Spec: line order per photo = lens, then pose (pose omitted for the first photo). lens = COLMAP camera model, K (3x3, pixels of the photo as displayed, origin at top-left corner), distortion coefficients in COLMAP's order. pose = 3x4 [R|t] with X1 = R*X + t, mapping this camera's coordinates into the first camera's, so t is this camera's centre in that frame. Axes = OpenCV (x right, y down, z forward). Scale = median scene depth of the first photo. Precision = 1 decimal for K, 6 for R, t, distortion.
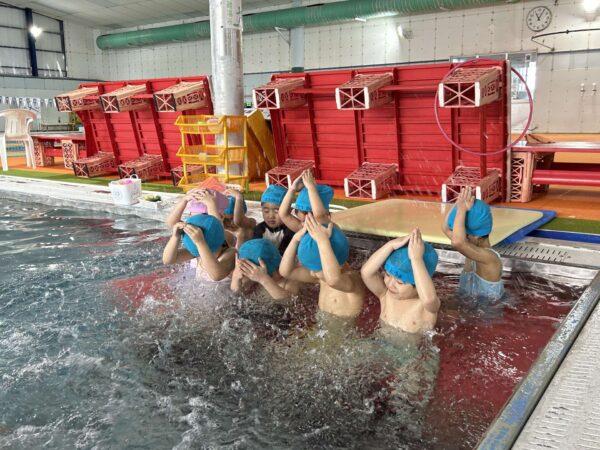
lens RADIAL K [[553.3, 0, 310.0], [0, 553.3, 224.5], [0, 0, 1]] dist [0.023011, -0.000261]
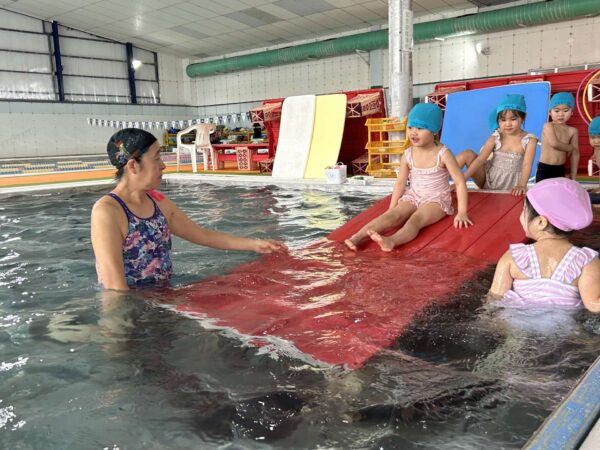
lens RADIAL K [[558.3, 0, 297.5], [0, 558.3, 236.7], [0, 0, 1]] dist [0.095205, -0.159609]
pose [[0.994894, -0.008508, -0.100570, -0.067510], [0.006344, 0.999742, -0.021814, 0.028817], [0.100729, 0.021065, 0.994691, -0.087484]]
